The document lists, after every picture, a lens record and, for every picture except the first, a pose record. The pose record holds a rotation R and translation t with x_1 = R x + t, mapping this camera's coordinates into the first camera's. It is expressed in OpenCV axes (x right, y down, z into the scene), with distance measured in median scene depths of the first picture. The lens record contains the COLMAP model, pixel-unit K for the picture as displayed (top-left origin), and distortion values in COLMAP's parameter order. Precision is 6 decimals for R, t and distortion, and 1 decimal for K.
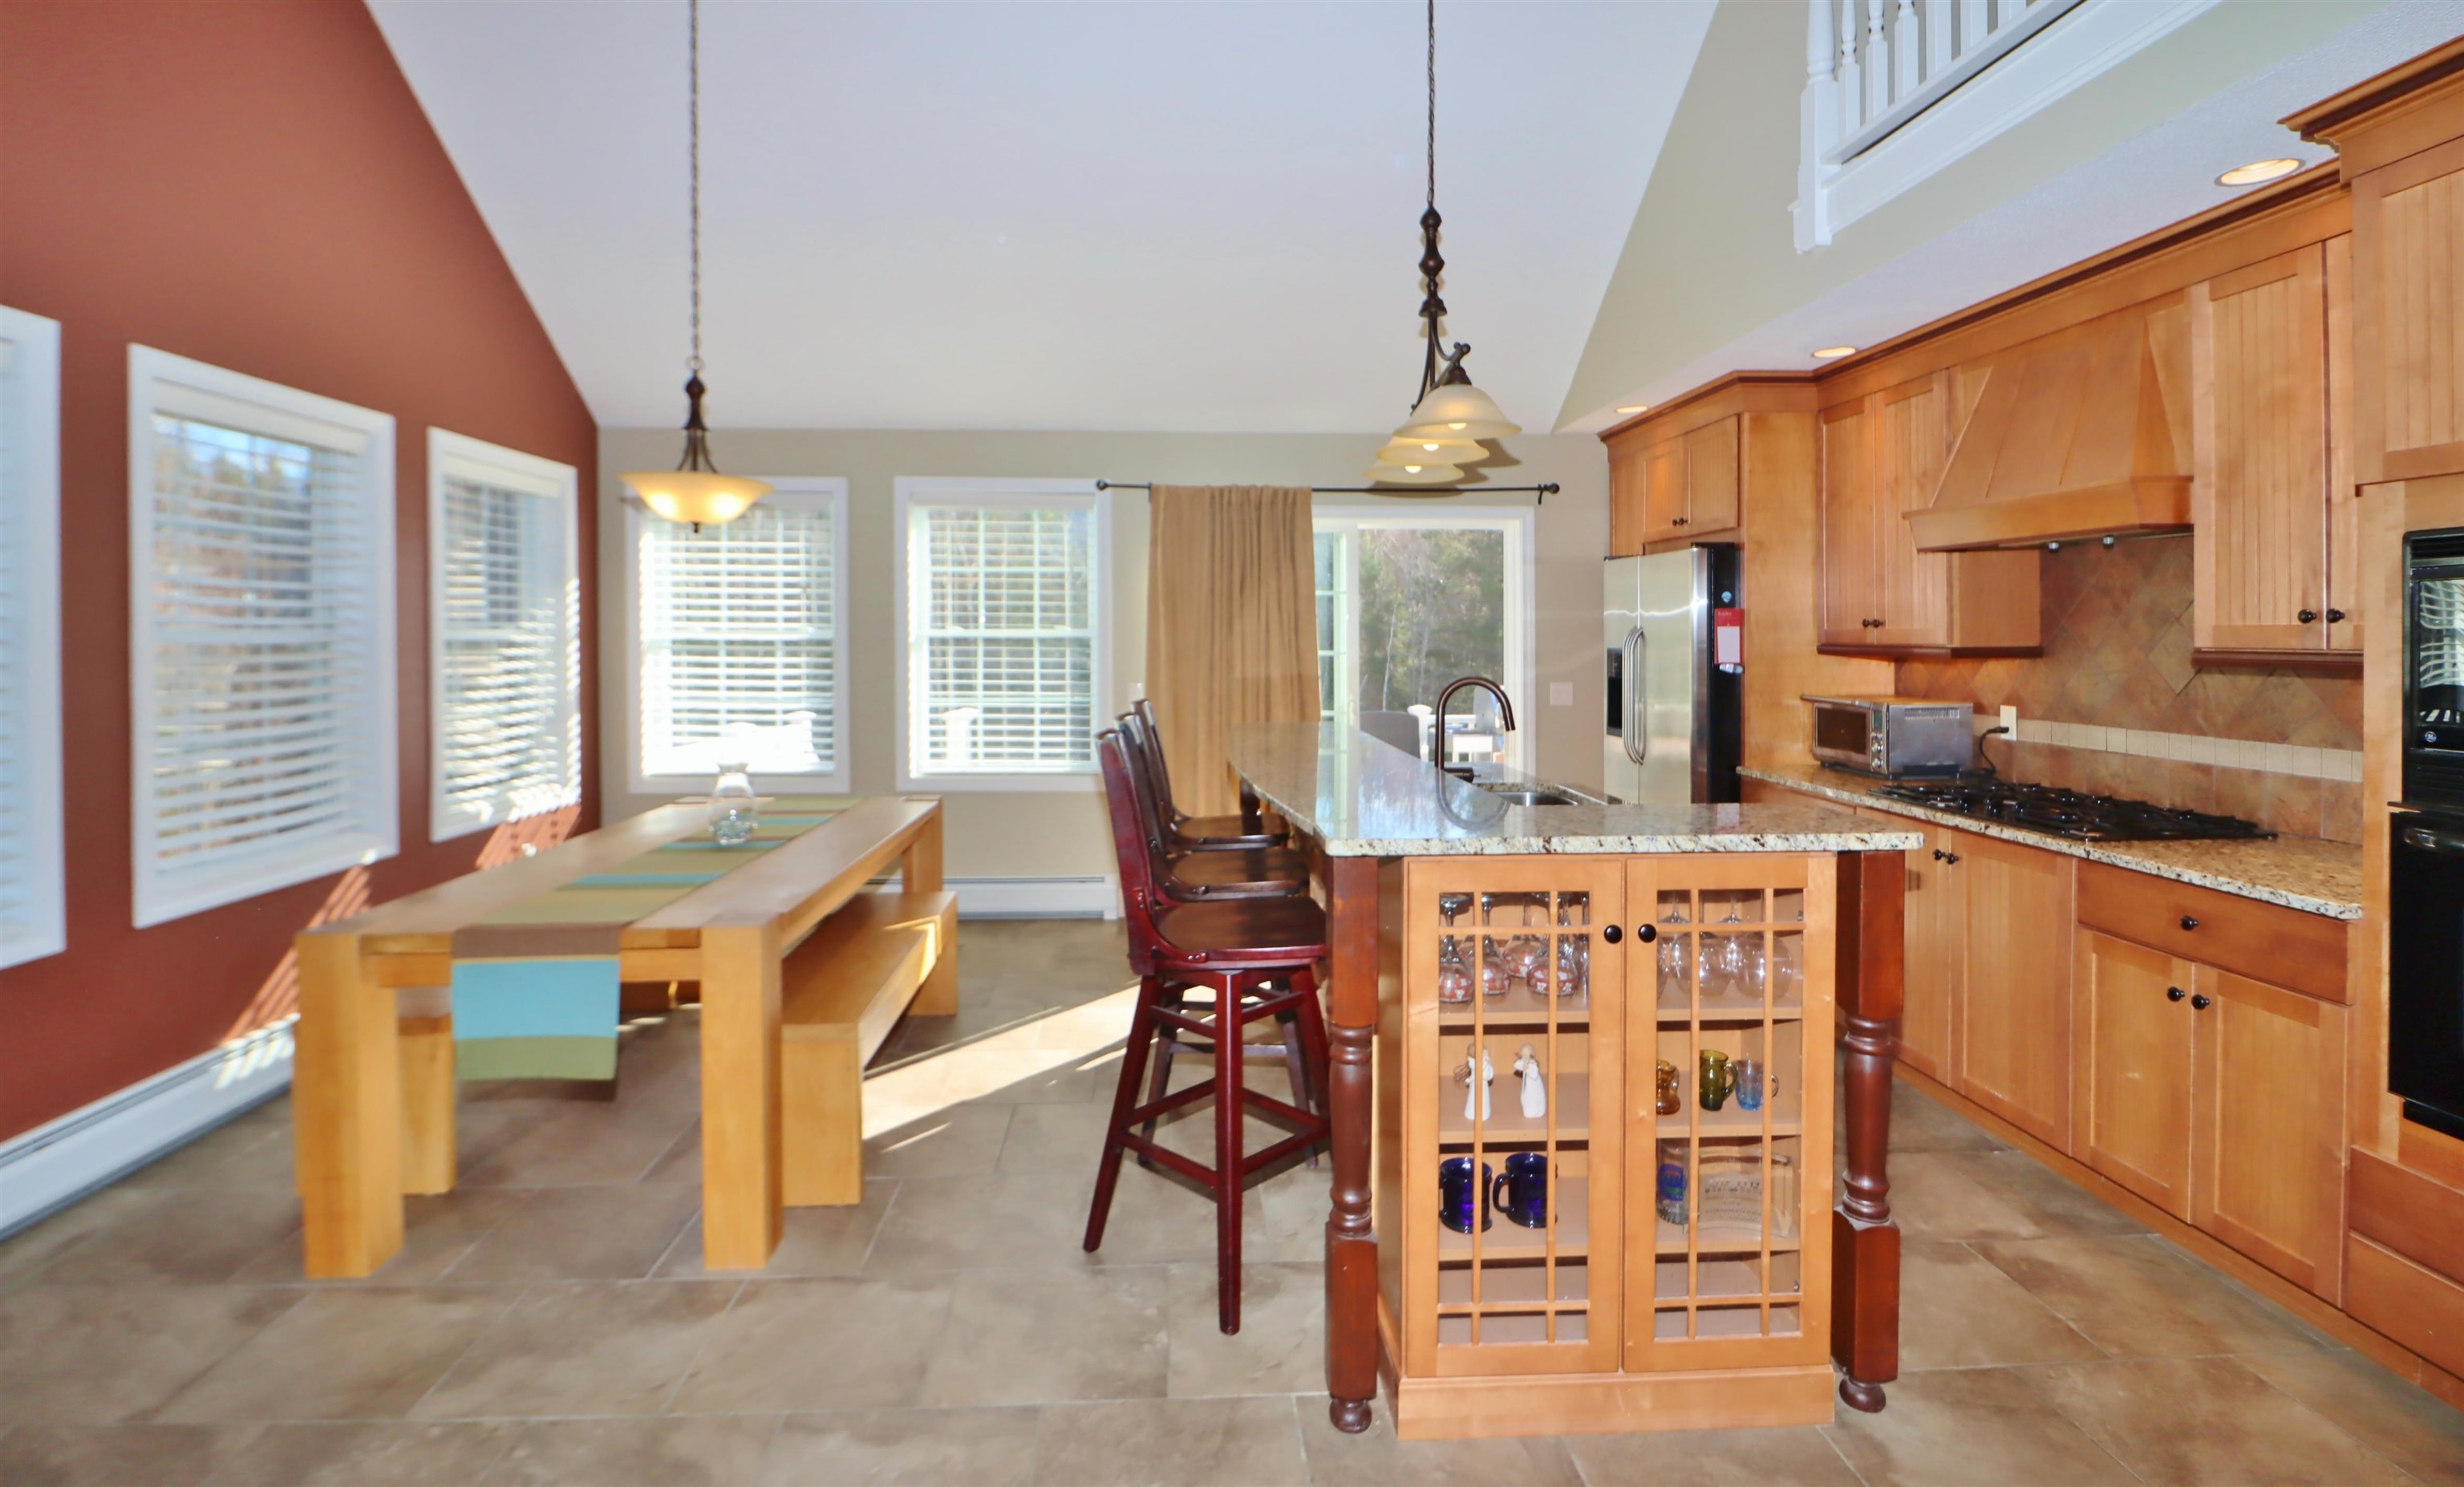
lens RADIAL K [[1167.7, 0, 1234.7], [0, 1167.7, 646.1], [0, 0, 1]] dist [-0.002603, -0.011756]
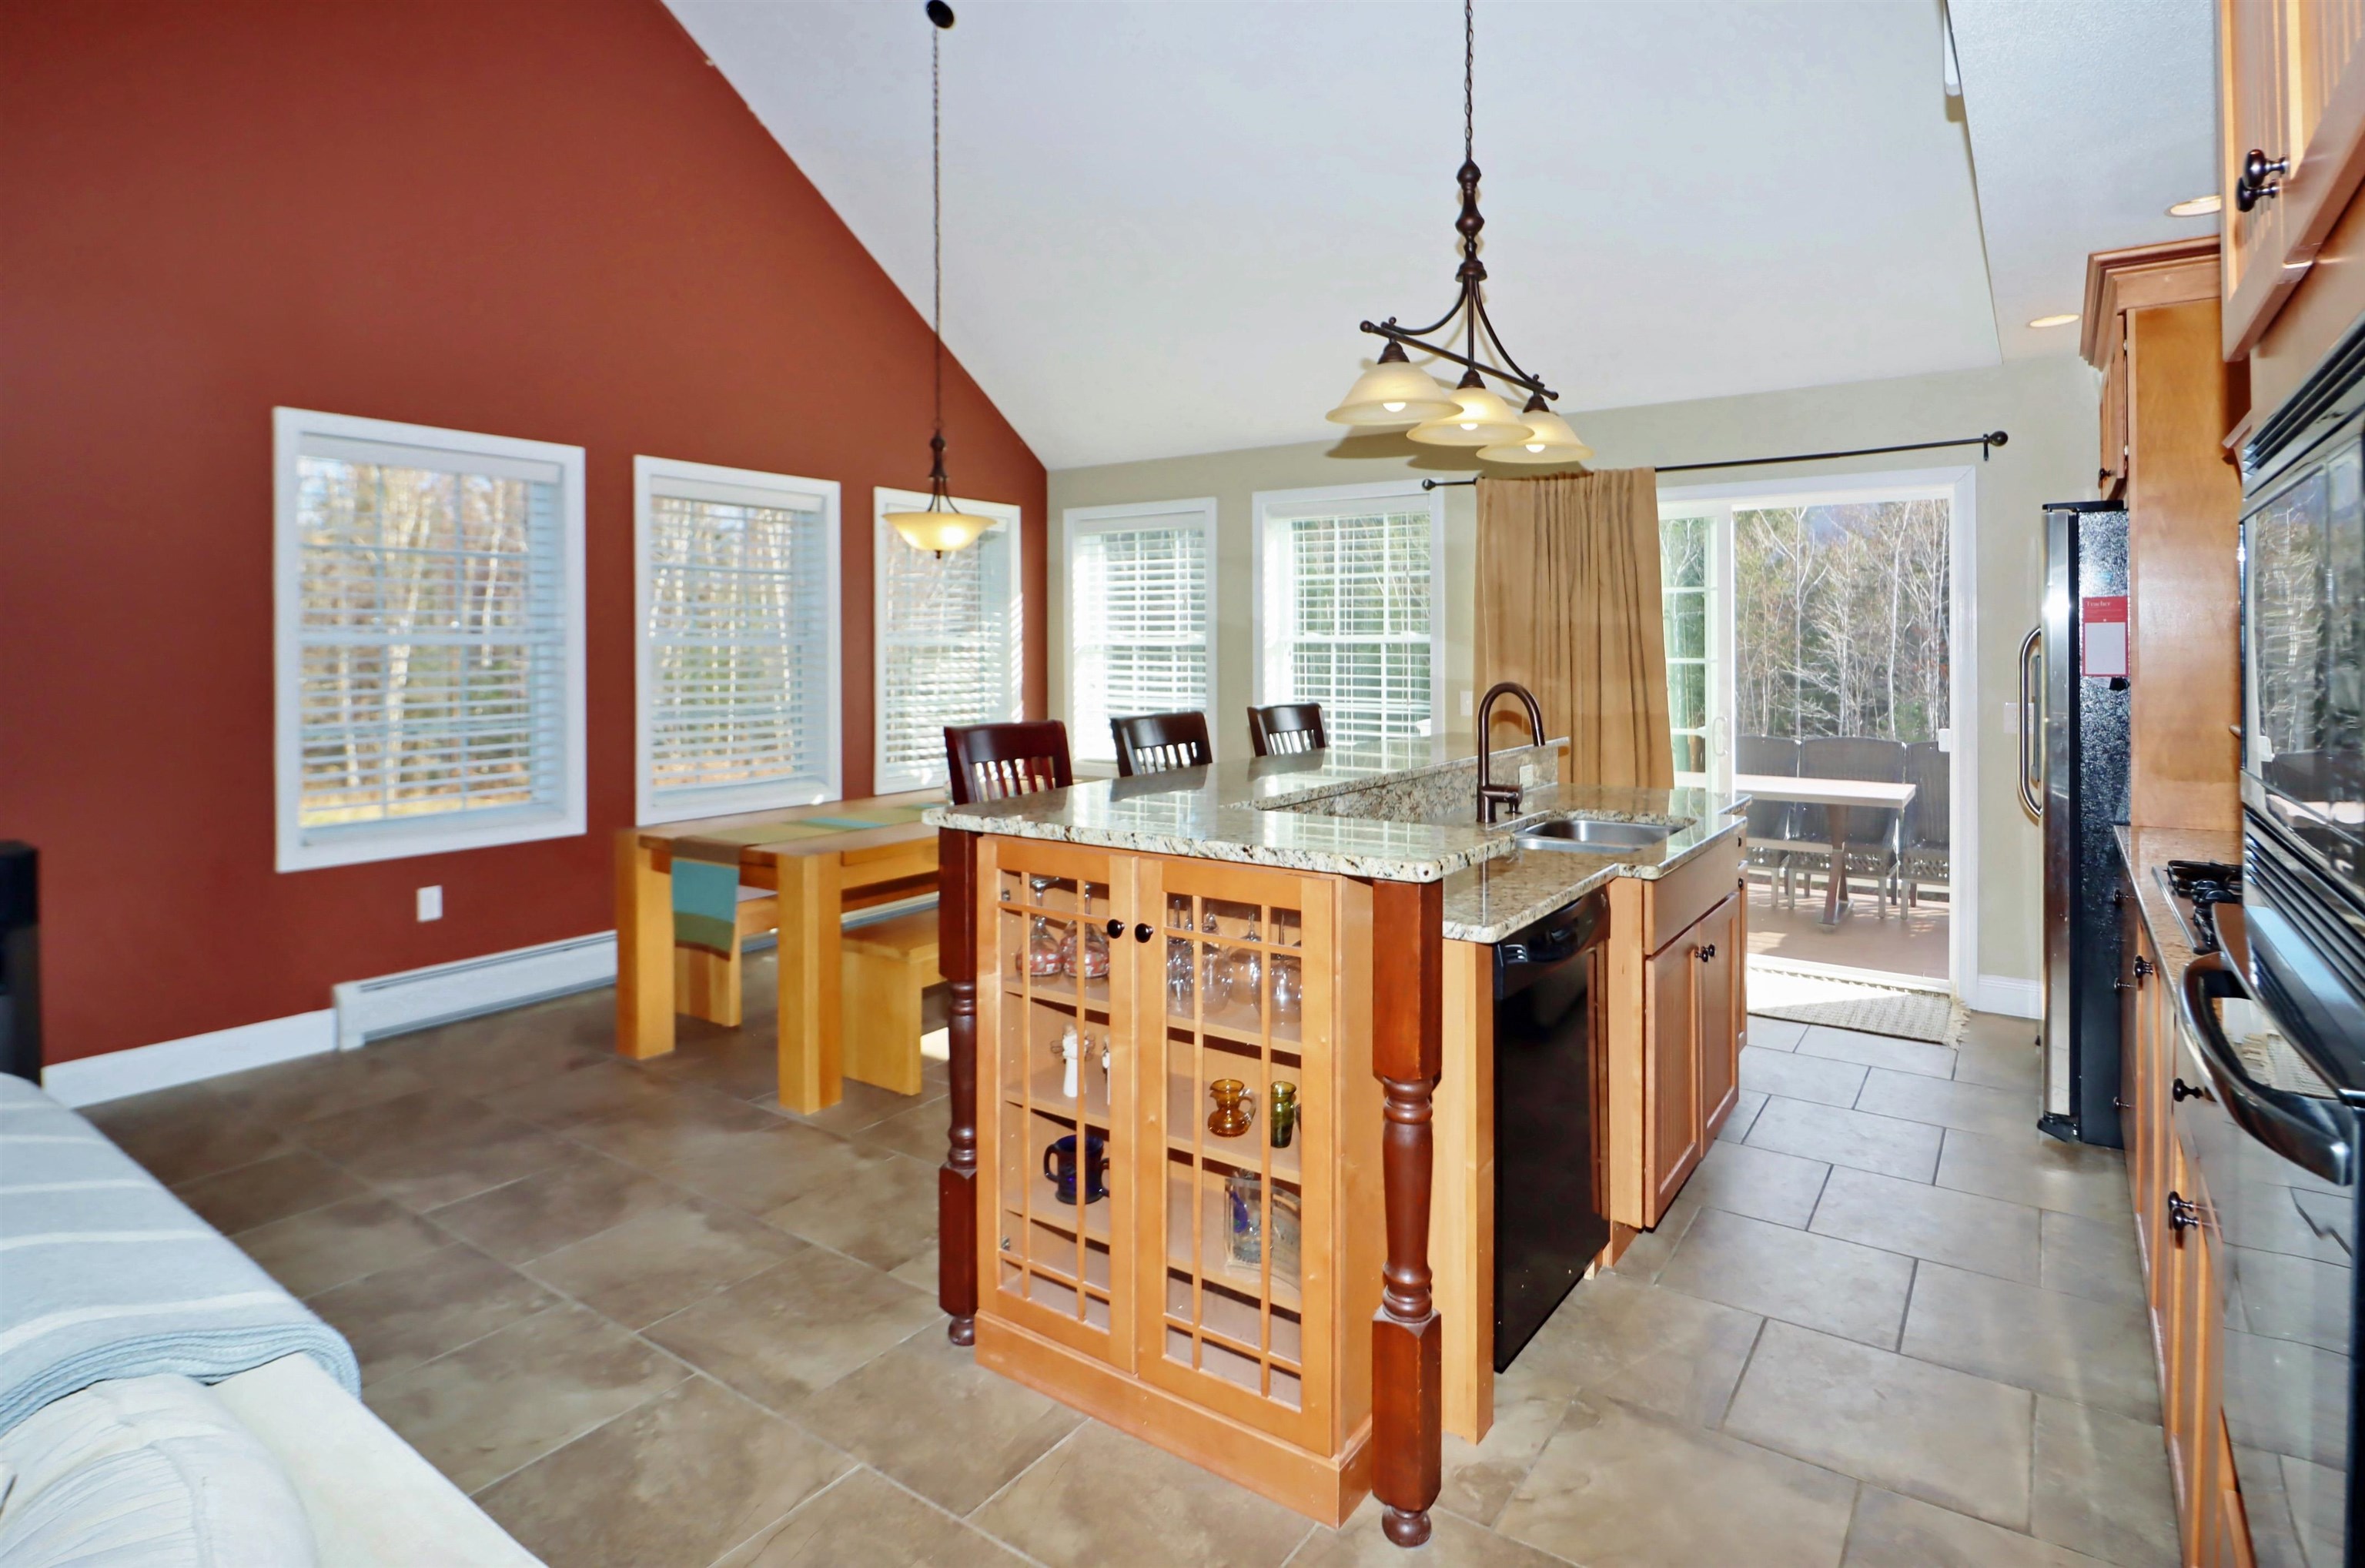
lens RADIAL K [[1245.6, 0, 1181.1], [0, 1245.6, 650.7], [0, 0, 1]] dist [0.003707, 0.000520]
pose [[0.784101, 0.001012, -0.620632, 0.399698], [-0.004196, 0.999984, -0.003671, 0.004069], [0.620618, 0.005482, 0.784094, 0.072692]]
